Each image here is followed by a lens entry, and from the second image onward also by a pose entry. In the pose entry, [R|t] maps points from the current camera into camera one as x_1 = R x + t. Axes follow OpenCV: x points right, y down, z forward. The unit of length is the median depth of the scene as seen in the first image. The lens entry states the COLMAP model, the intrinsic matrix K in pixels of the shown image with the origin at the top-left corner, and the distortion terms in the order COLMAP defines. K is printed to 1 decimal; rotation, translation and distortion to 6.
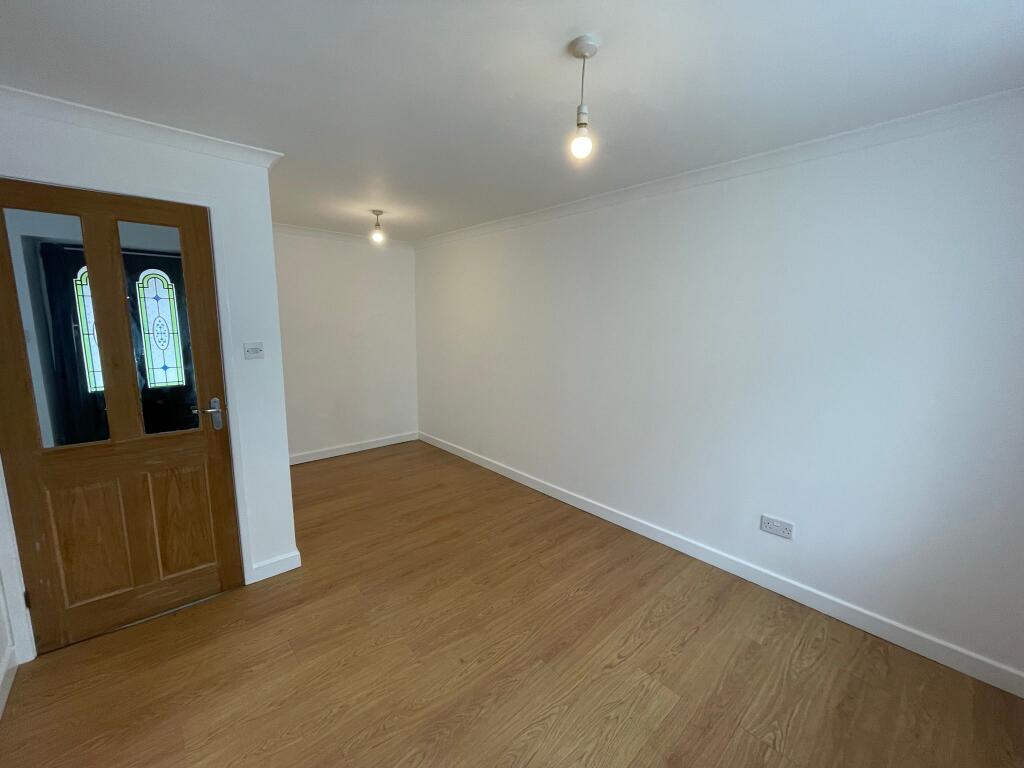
lens RADIAL K [[412.0, 0, 512.2], [0, 412.0, 380.7], [0, 0, 1]] dist [-0.001748, 0.000020]
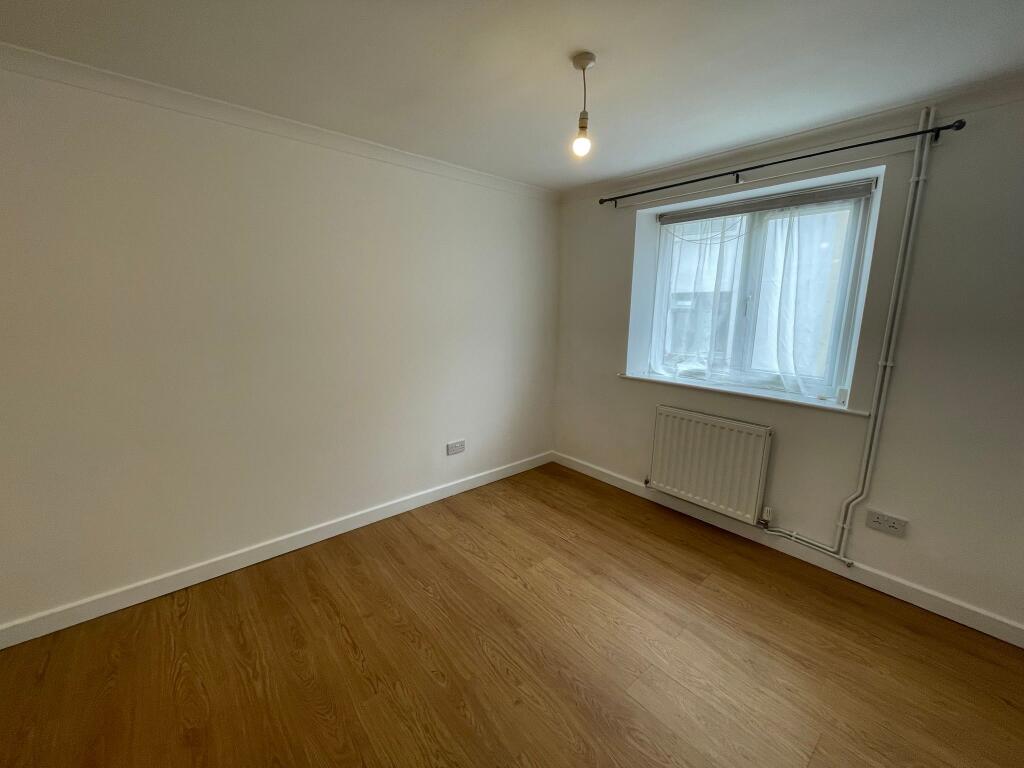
lens RADIAL K [[412.0, 0, 512.2], [0, 412.0, 380.7], [0, 0, 1]] dist [-0.001748, 0.000020]
pose [[0.024663, -0.189798, 0.981513, -0.737954], [0.133935, 0.973588, 0.184900, -0.103882], [-0.990683, 0.126899, 0.049433, 0.796281]]
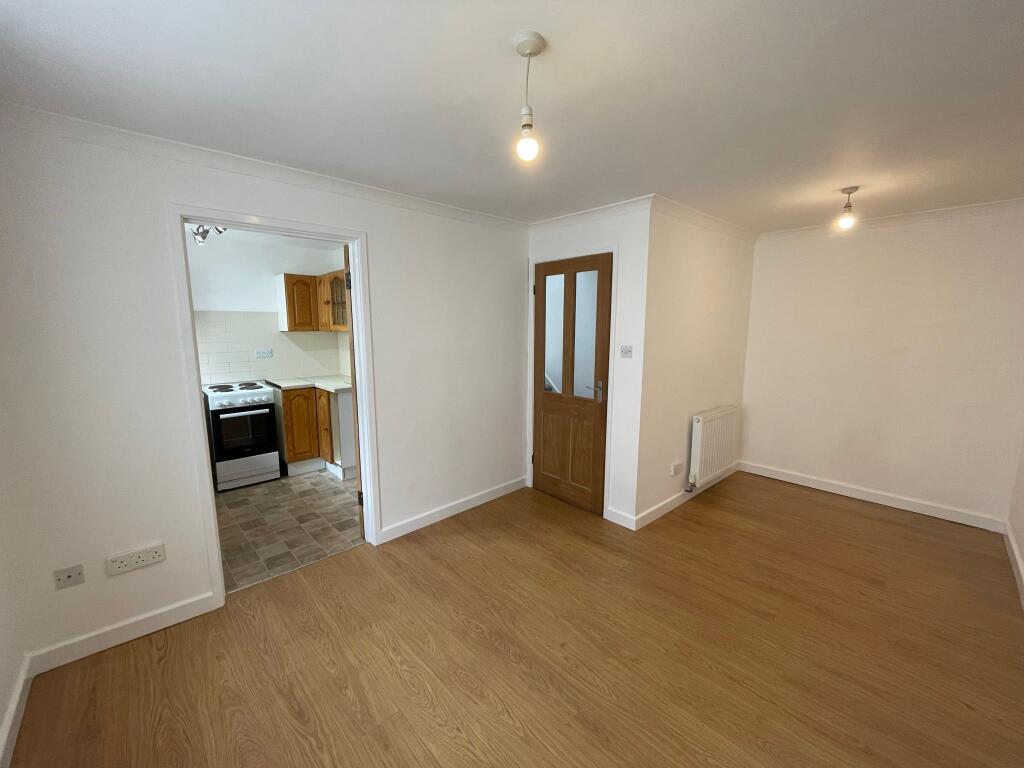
lens RADIAL K [[412.0, 0, 512.2], [0, 412.0, 380.7], [0, 0, 1]] dist [-0.001748, 0.000020]
pose [[0.026188, 0.130900, -0.991050, 0.767311], [-0.148385, 0.980916, 0.125641, -0.102049], [0.988583, 0.143766, 0.045112, 0.646577]]
